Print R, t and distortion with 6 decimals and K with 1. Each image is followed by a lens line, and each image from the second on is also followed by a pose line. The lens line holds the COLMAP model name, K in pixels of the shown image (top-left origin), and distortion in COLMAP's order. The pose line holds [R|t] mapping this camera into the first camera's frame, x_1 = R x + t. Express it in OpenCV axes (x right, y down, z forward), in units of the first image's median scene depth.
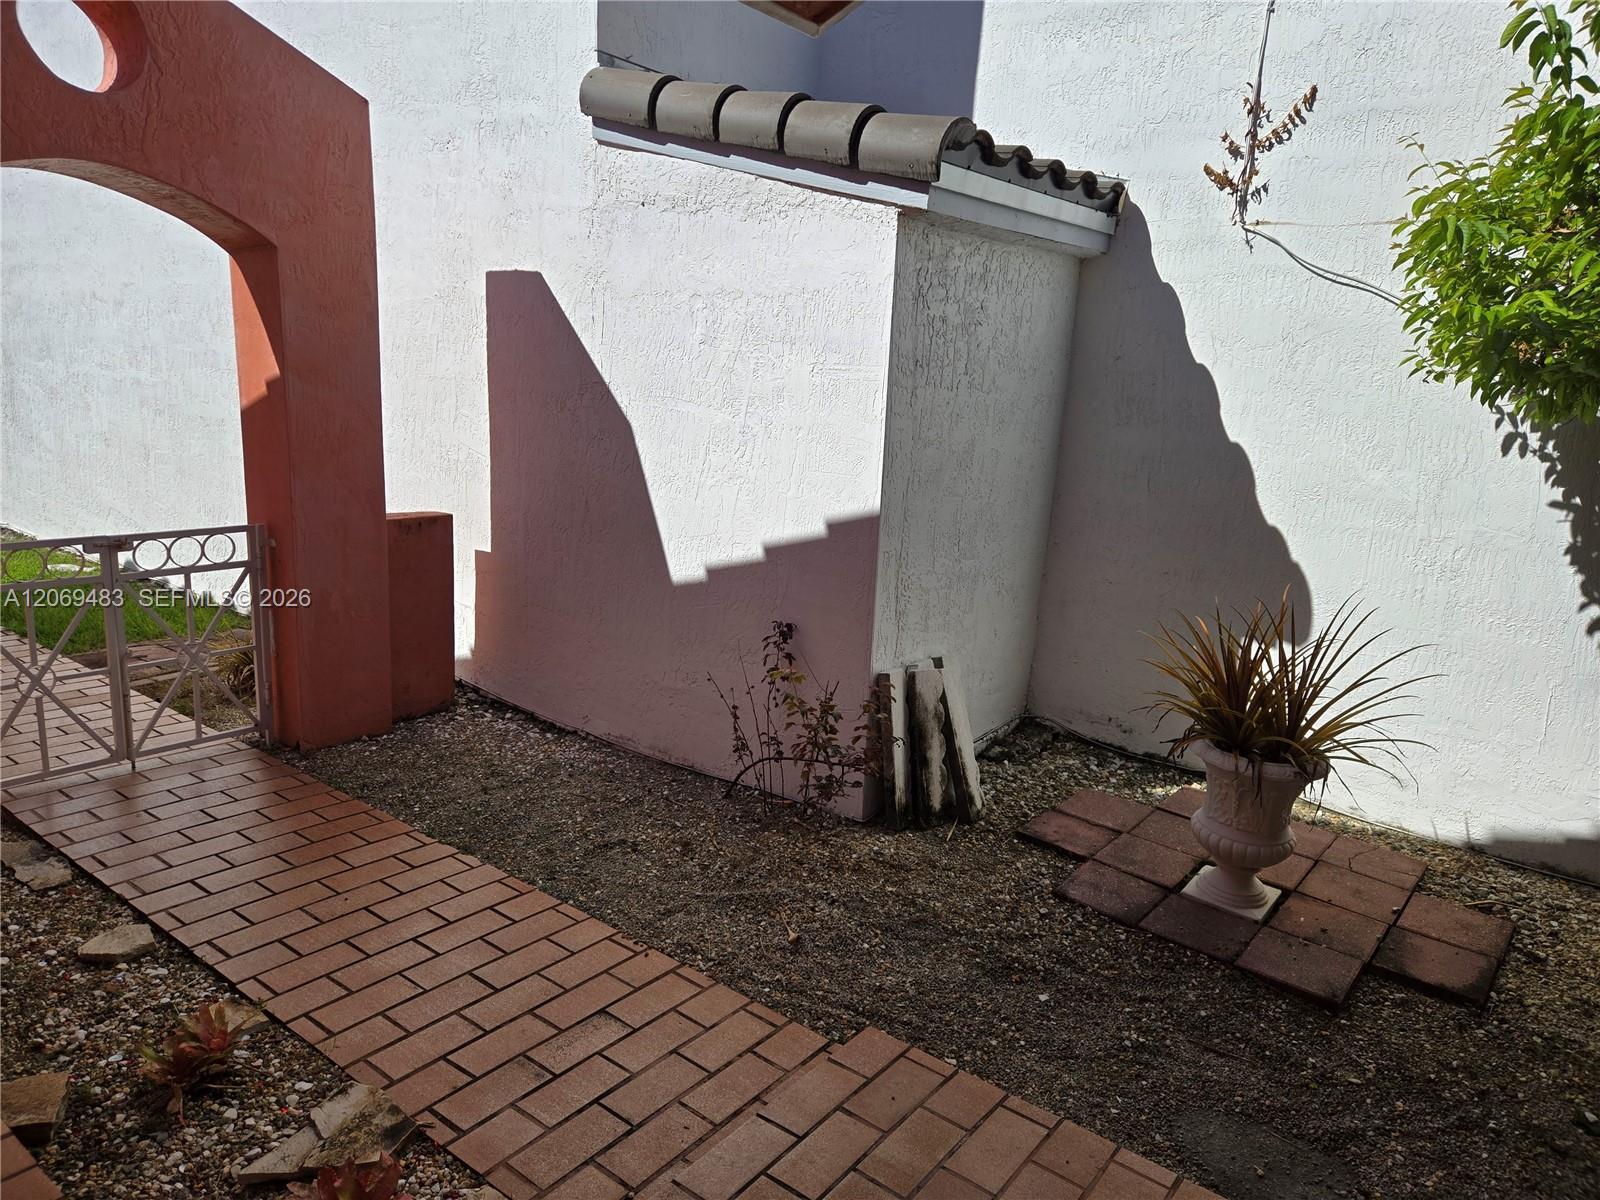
lens RADIAL K [[1062.4, 0, 800.0], [0, 1062.4, 600.0], [0, 0, 1]] dist [0.078999, -0.071925]
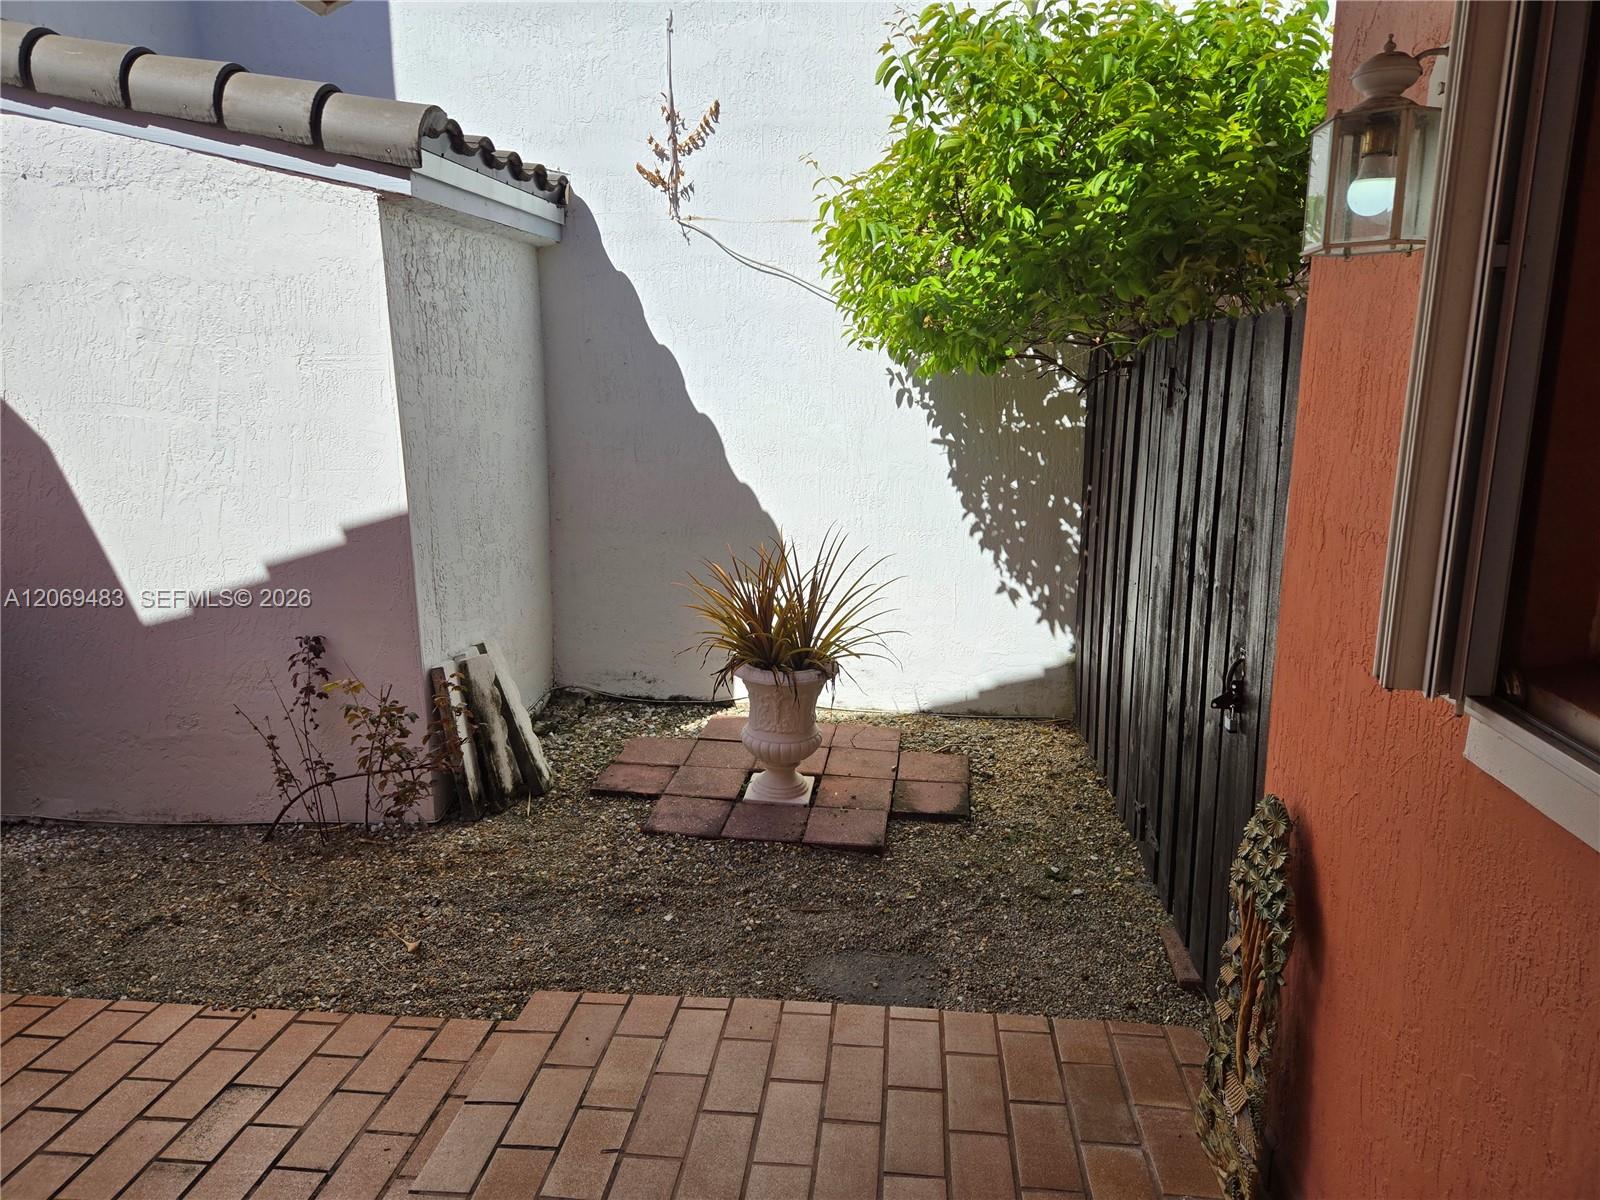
lens RADIAL K [[1062.4, 0, 798.6], [0, 1062.4, 595.6], [0, 0, 1]] dist [0.065696, -0.058095]
pose [[0.849656, -0.160554, 0.502303, -0.126466], [0.156647, 0.986373, 0.050310, 0.006349], [-0.503535, 0.035938, 0.863227, -0.023482]]
